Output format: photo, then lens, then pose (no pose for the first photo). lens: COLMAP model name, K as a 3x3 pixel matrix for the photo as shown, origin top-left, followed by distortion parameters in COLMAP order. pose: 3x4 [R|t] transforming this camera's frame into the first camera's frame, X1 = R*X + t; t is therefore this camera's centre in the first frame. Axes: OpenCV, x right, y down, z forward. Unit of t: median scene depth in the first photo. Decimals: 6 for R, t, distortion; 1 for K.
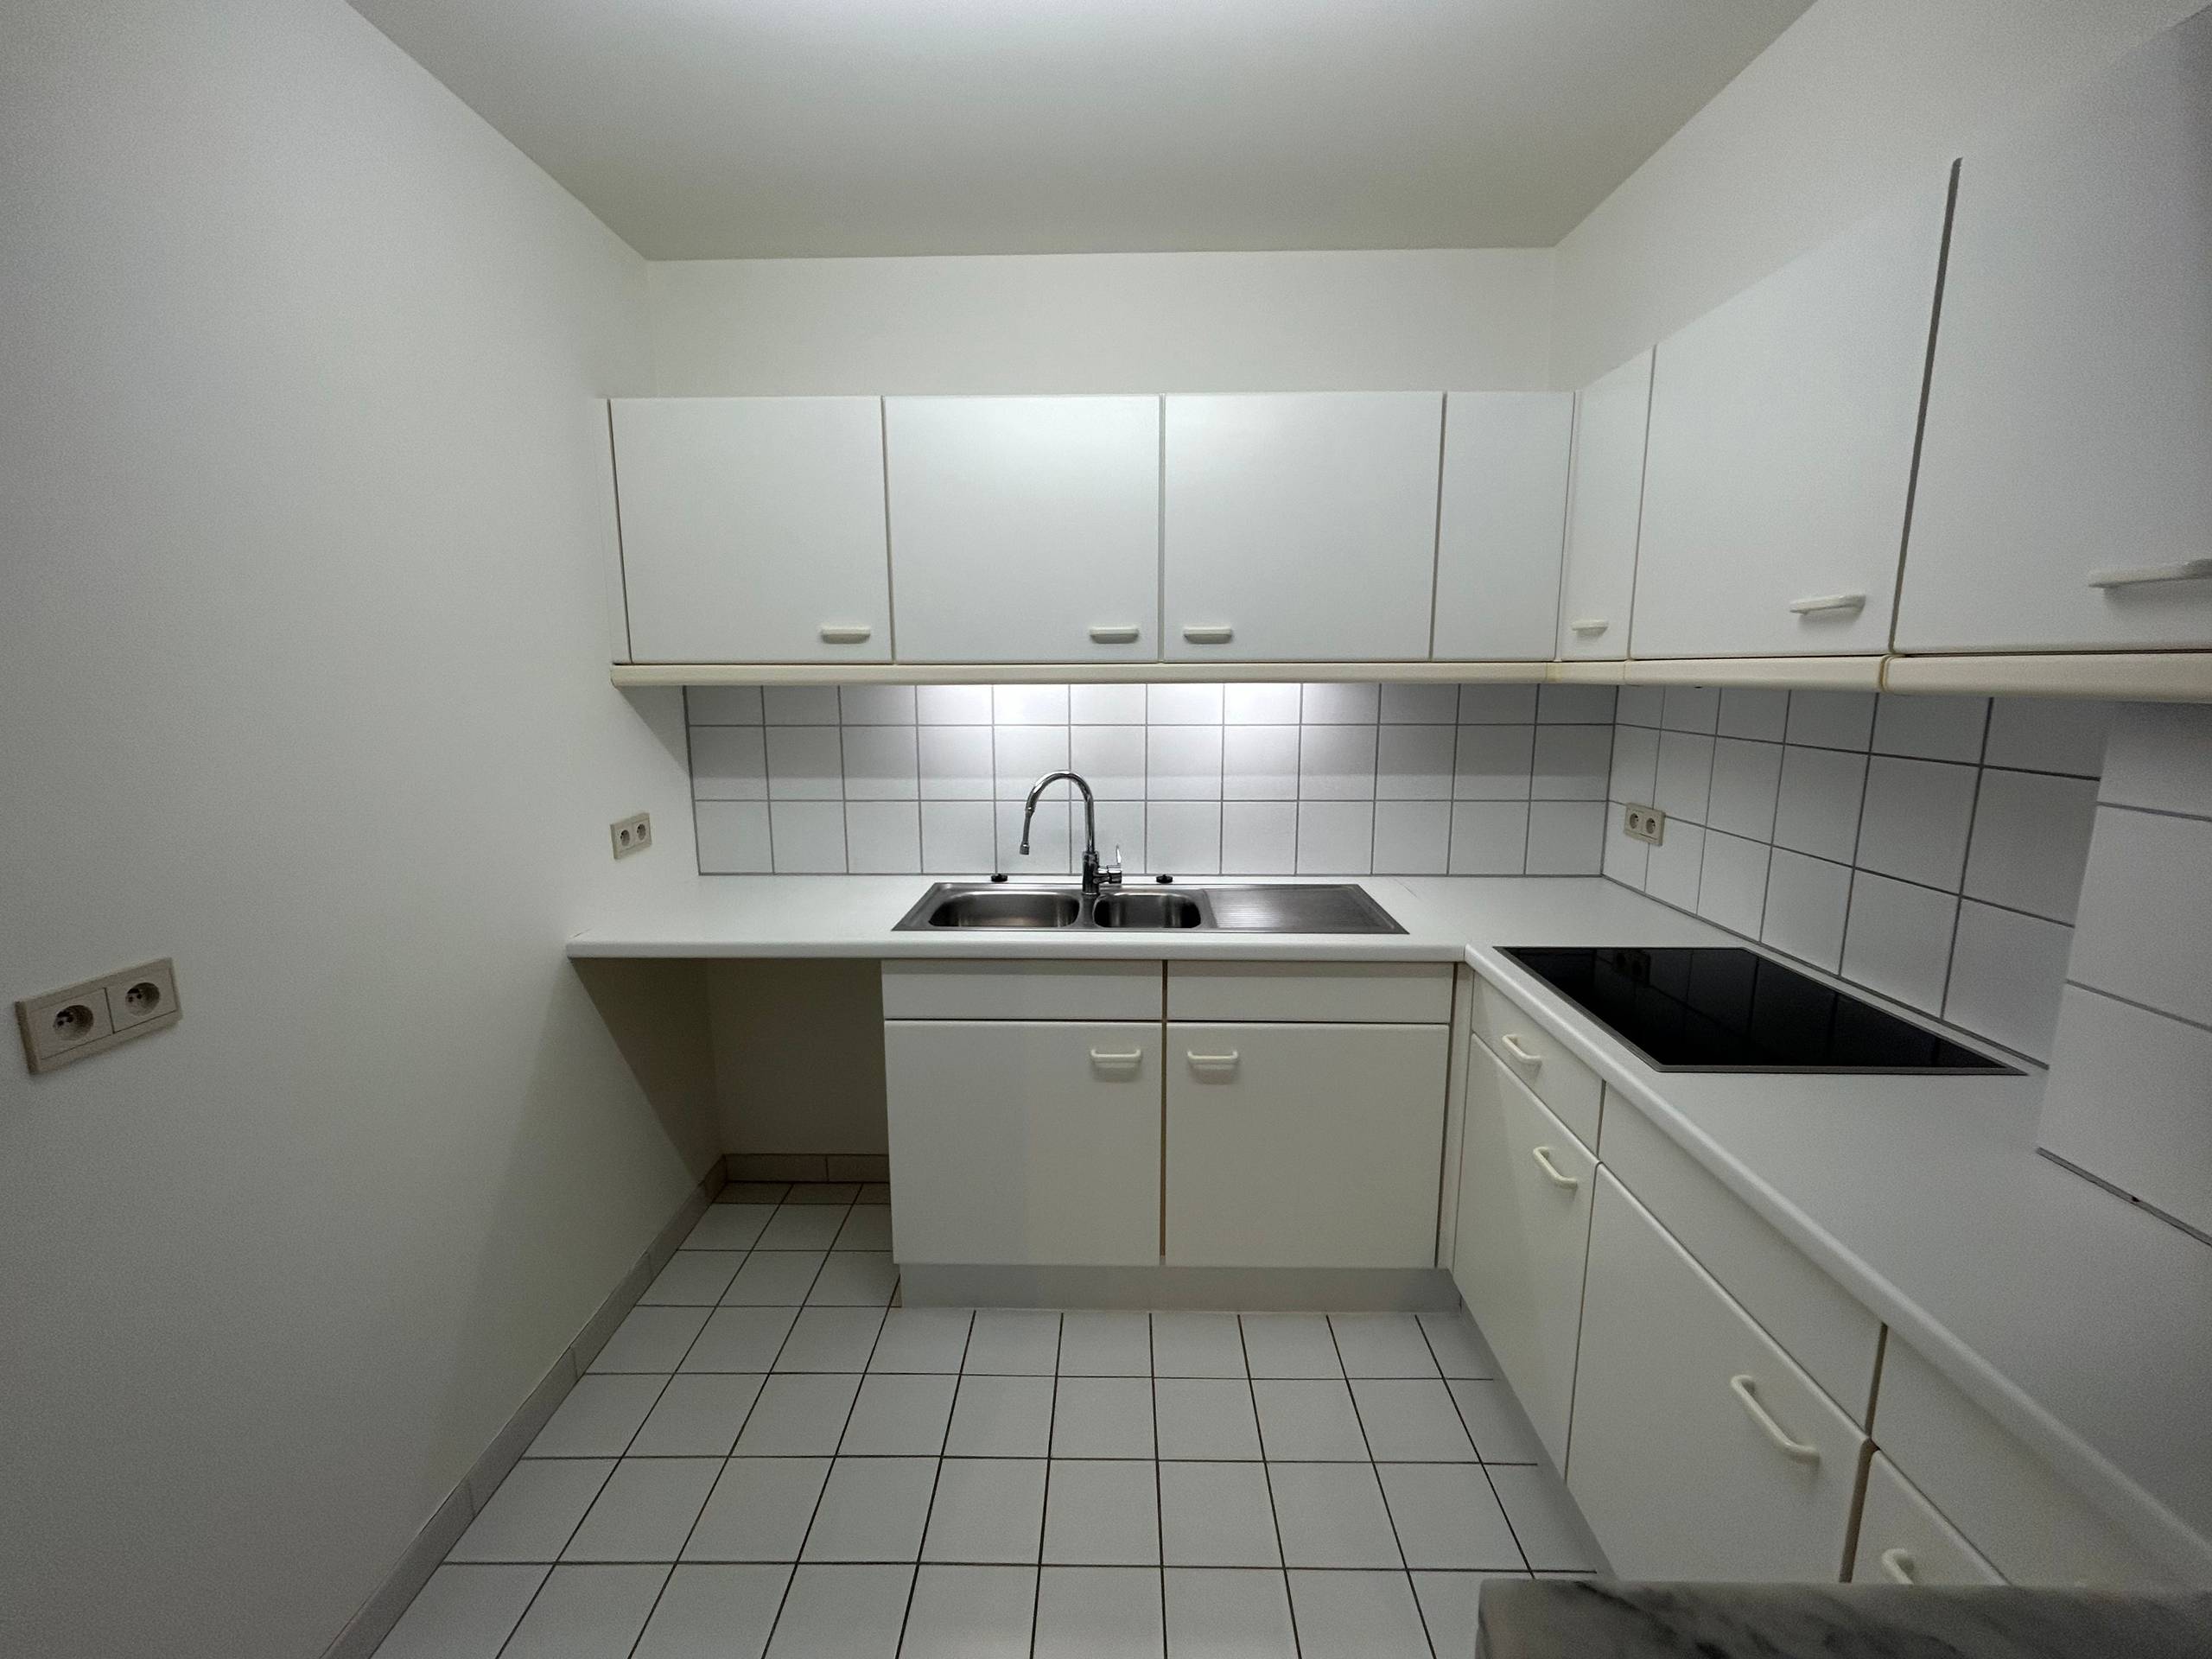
lens RADIAL K [[896.0, 0, 1106.0], [0, 896.0, 829.5], [0, 0, 1]] dist [-0.002971, -0.000152]
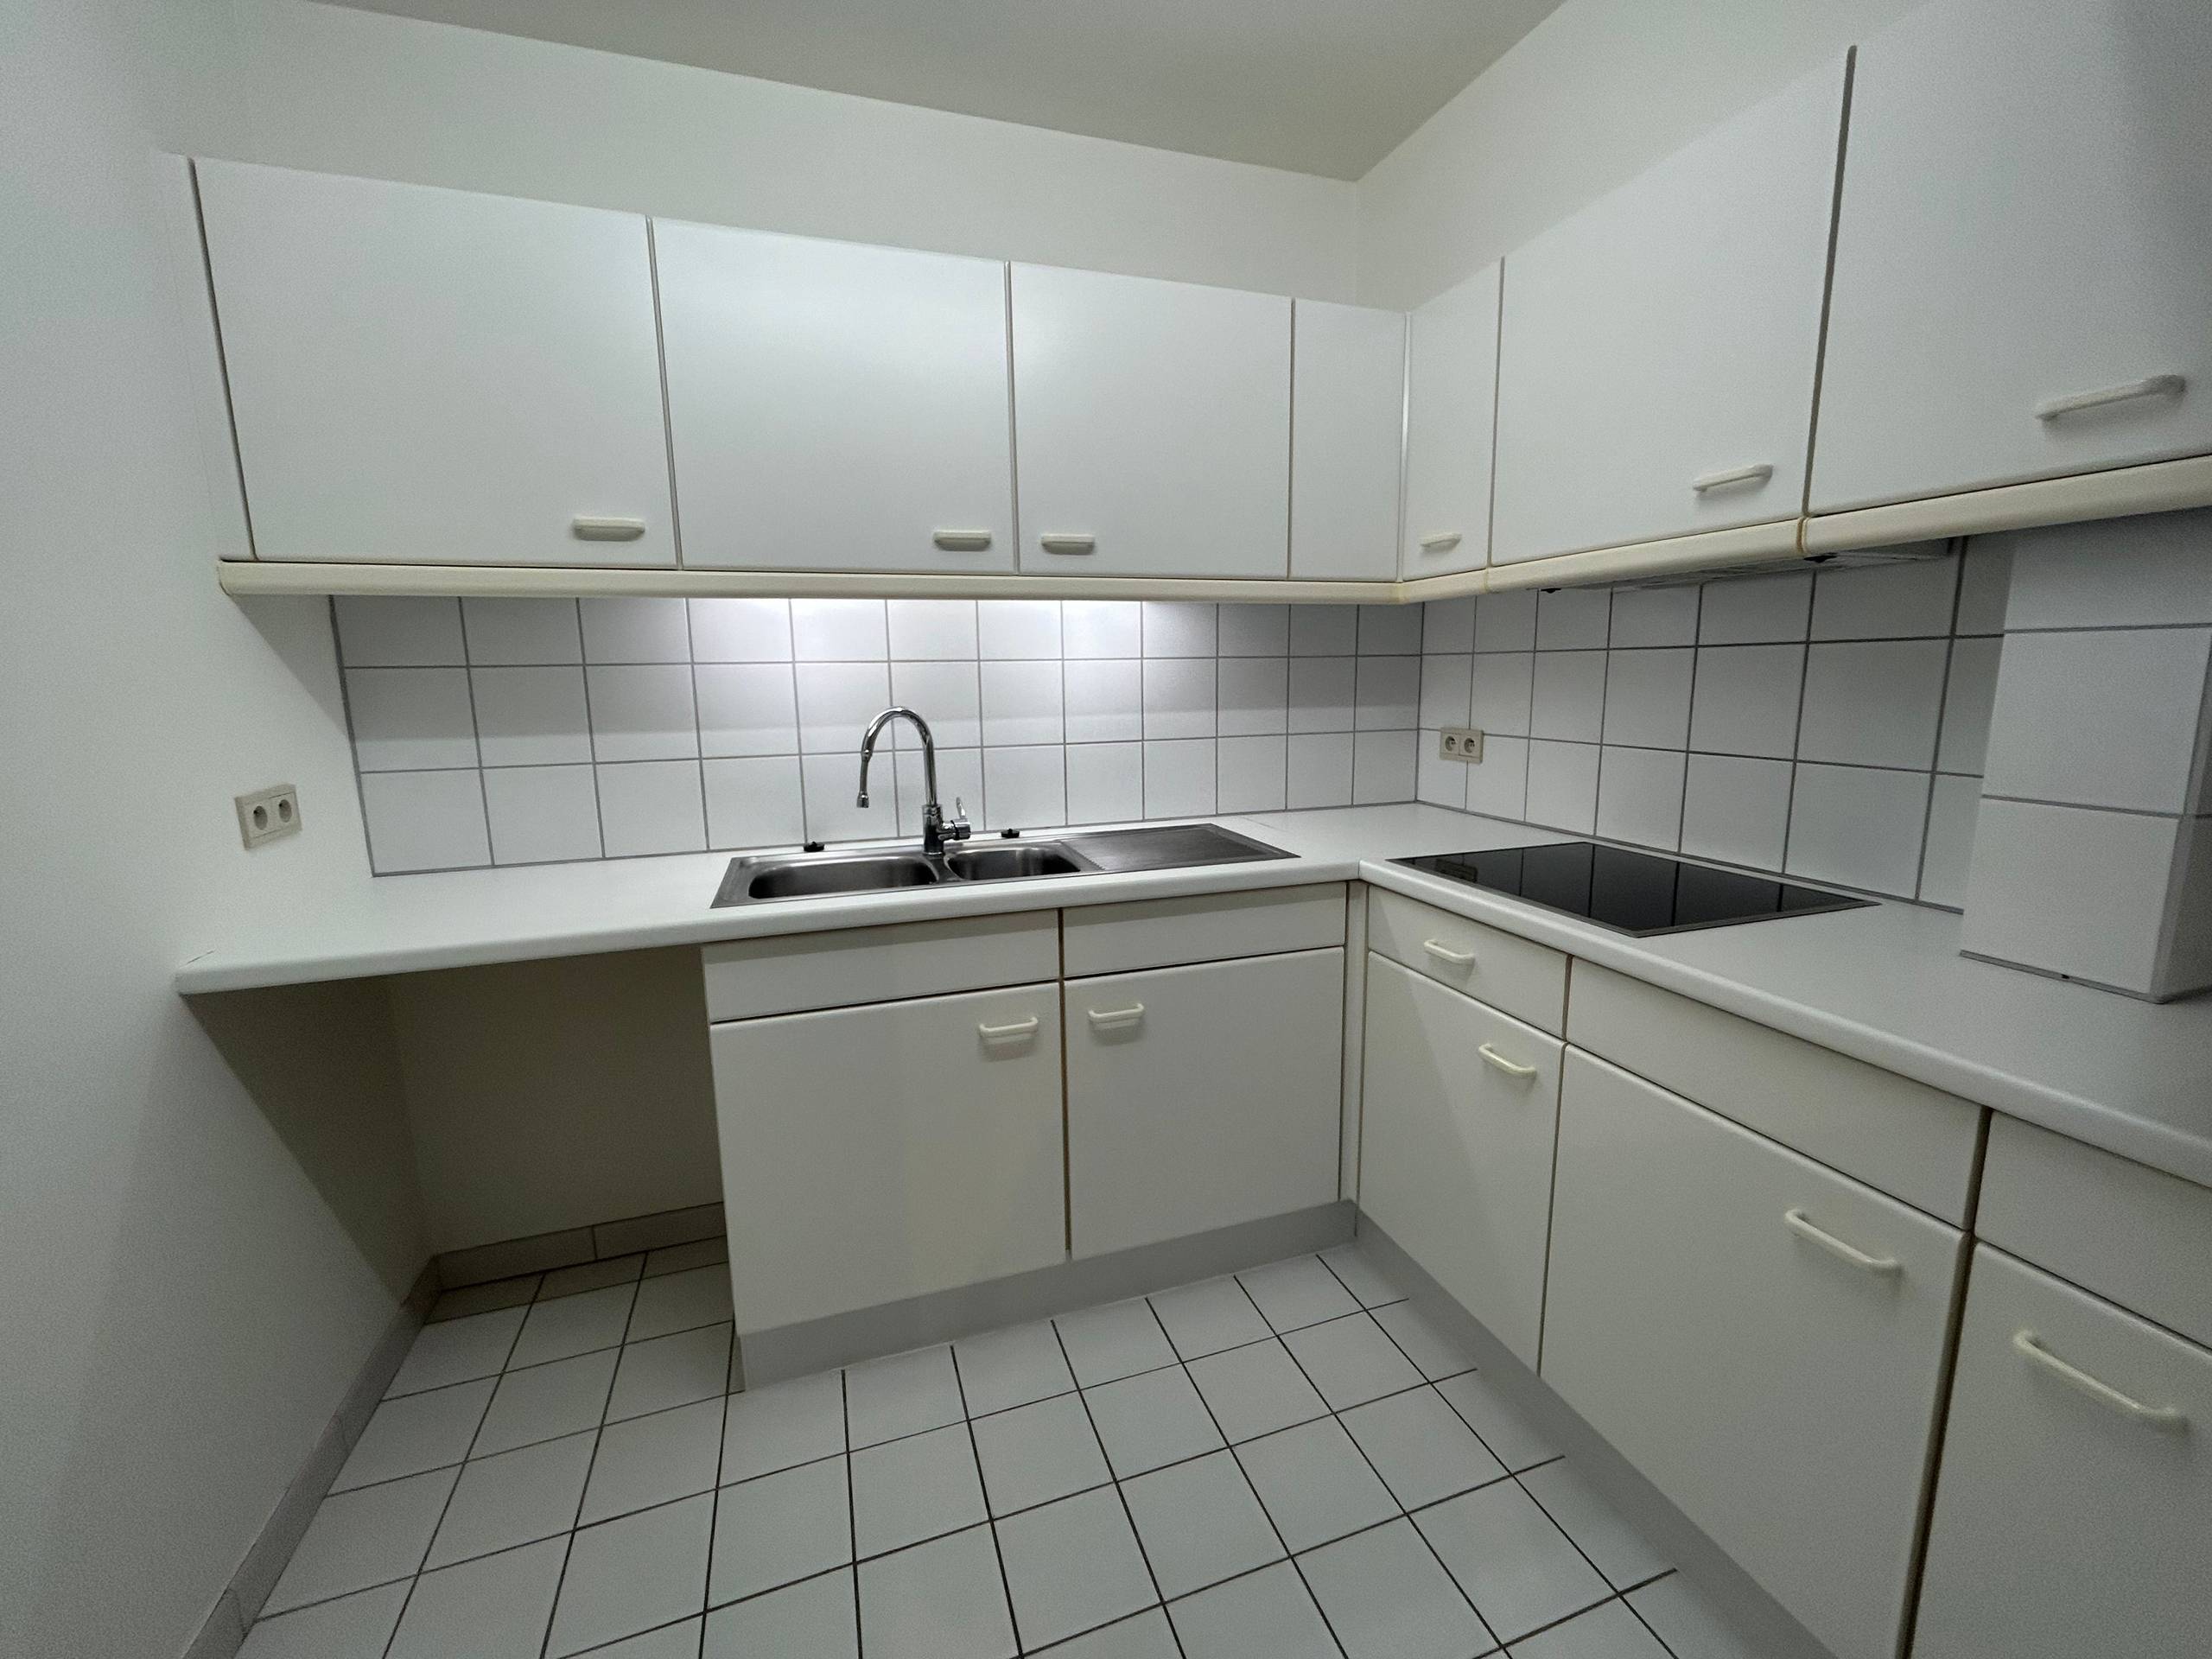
lens RADIAL K [[896.0, 0, 1106.0], [0, 896.0, 829.5], [0, 0, 1]] dist [-0.002971, -0.000152]
pose [[0.941911, -0.068849, 0.328729, -0.155736], [0.071327, 0.997443, 0.004529, 0.061443], [-0.328200, 0.019182, 0.944413, 0.146566]]
